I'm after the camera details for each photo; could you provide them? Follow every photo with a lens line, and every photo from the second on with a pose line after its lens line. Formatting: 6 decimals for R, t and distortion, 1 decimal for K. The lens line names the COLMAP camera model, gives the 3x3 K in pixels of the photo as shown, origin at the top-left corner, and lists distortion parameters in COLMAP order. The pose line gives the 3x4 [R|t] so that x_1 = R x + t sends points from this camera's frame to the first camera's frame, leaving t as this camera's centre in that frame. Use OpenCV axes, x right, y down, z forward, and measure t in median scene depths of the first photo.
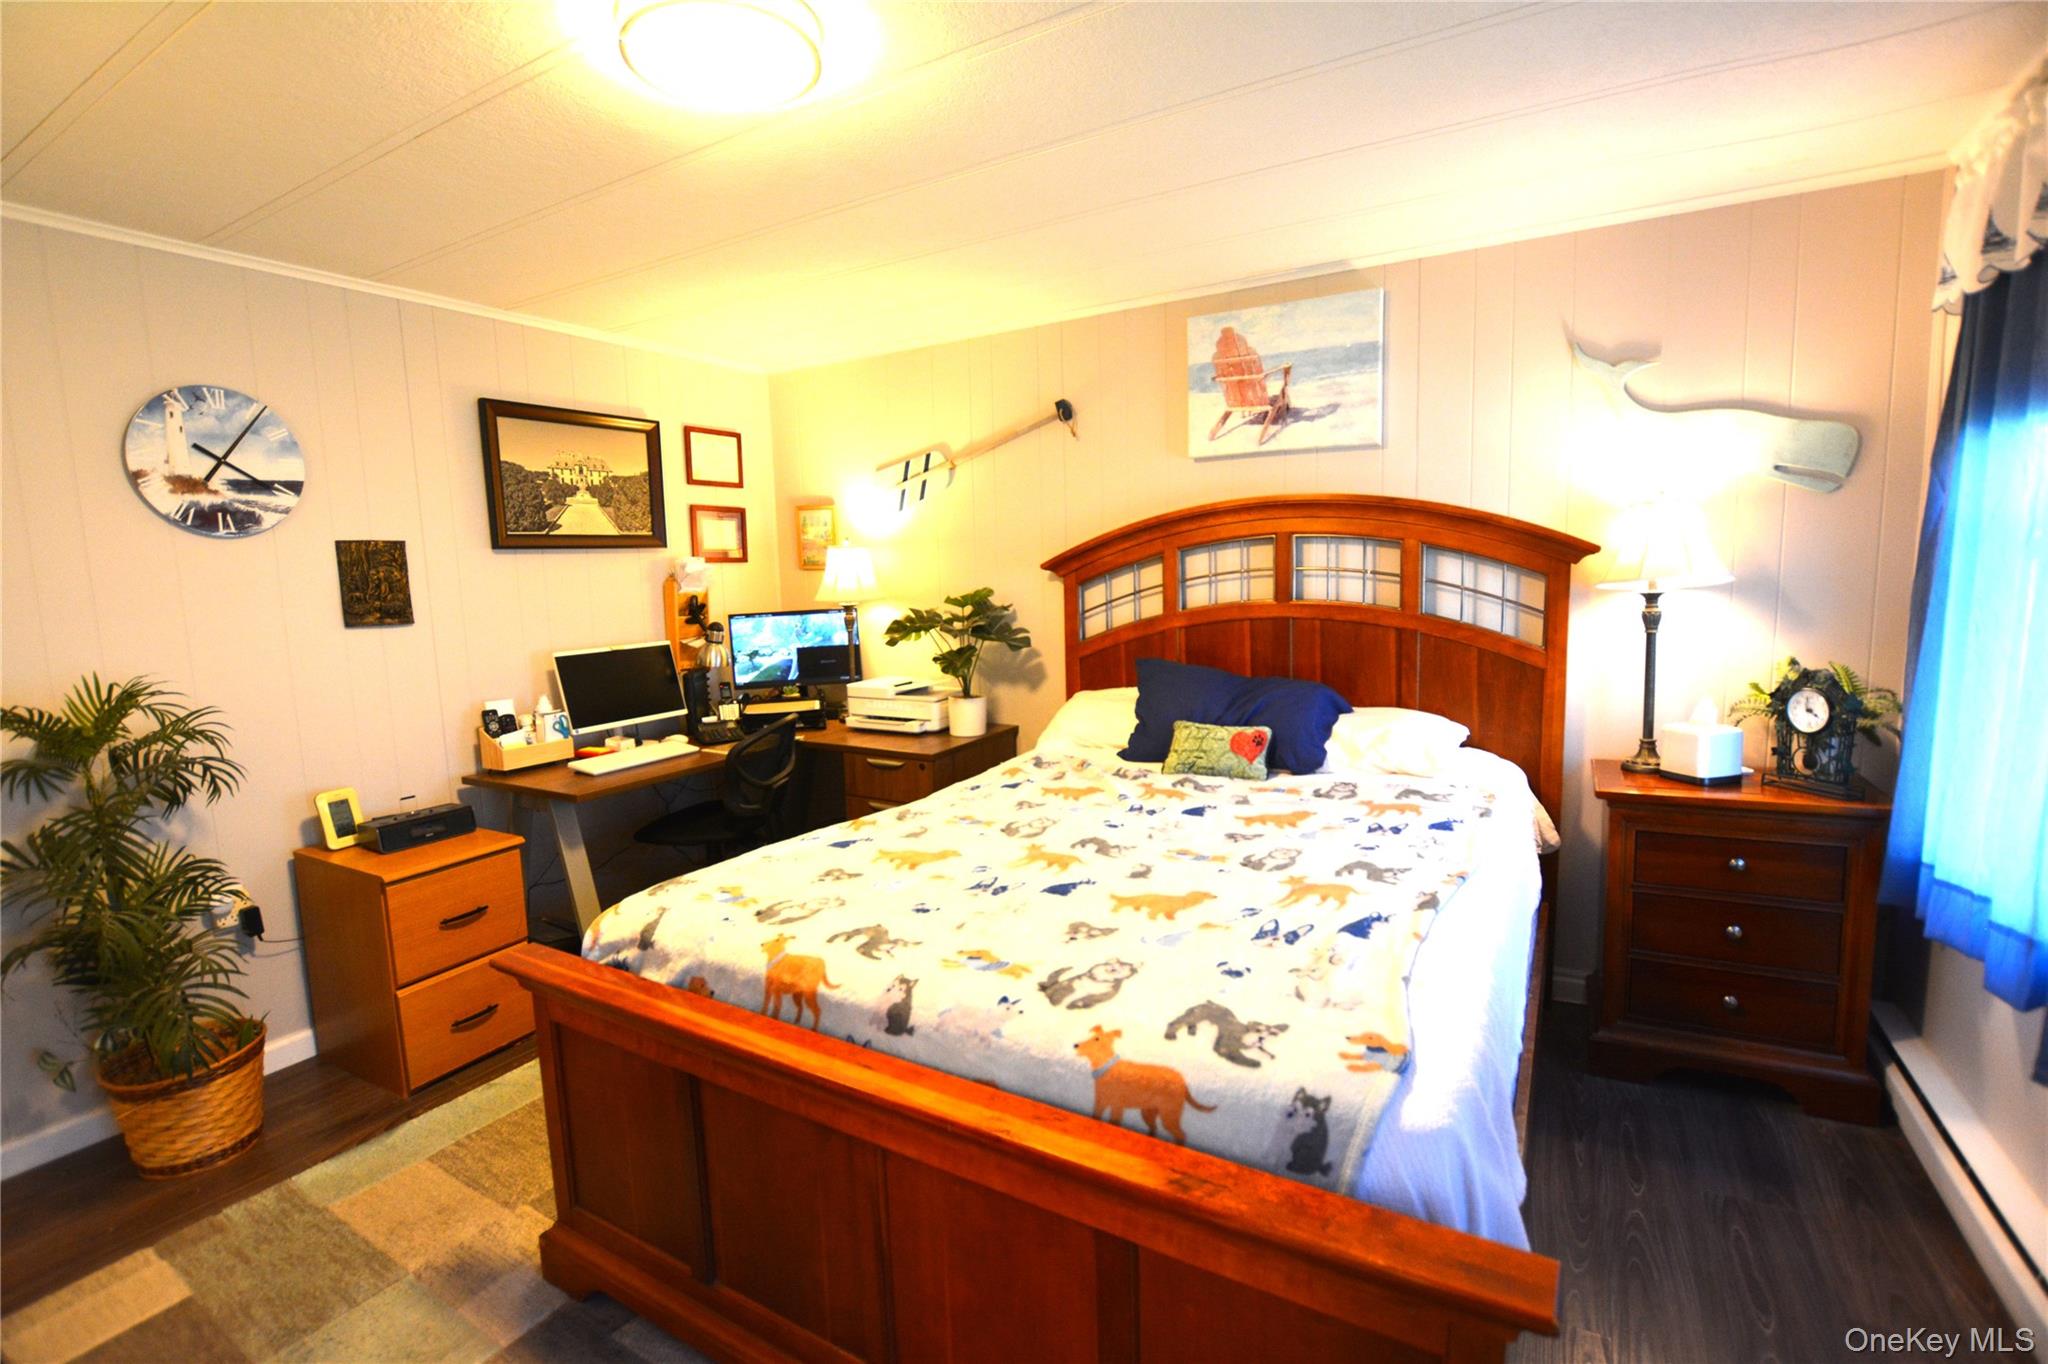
lens RADIAL K [[915.4, 0, 1018.2], [0, 915.4, 696.6], [0, 0, 1]] dist [-0.027489, 0.001491]
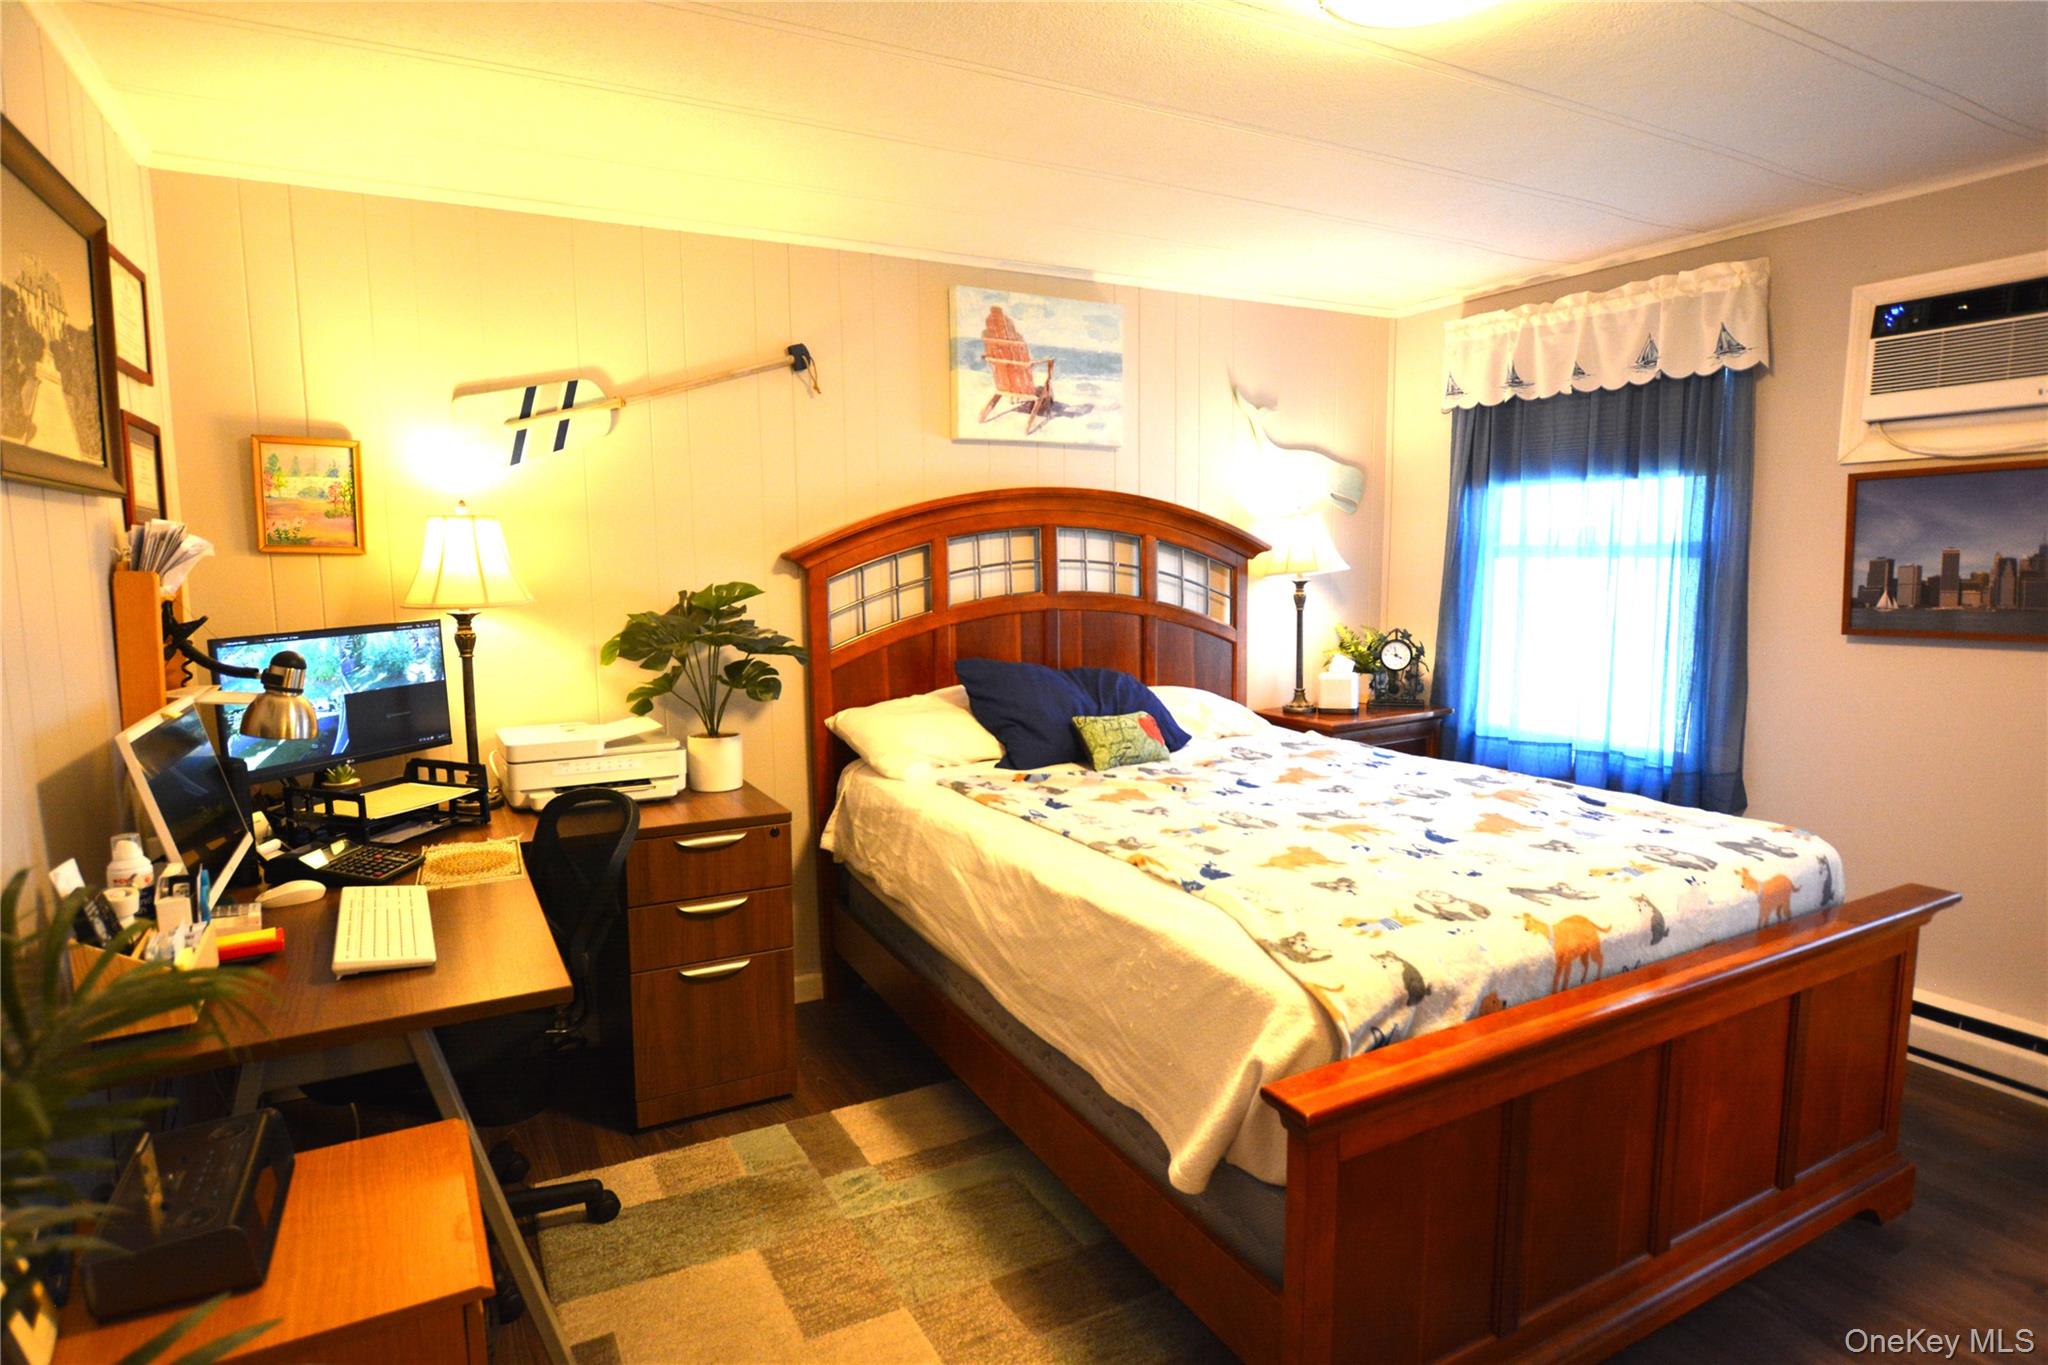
lens RADIAL K [[1081.5, 0, 1024.5], [0, 1081.5, 694.1], [0, 0, 1]] dist [-0.029378, 0.001378]
pose [[0.524597, -0.085949, 0.847001, -0.748153], [0.115313, 0.992896, 0.029333, -0.033806], [-0.843505, 0.082282, 0.530781, 0.414761]]
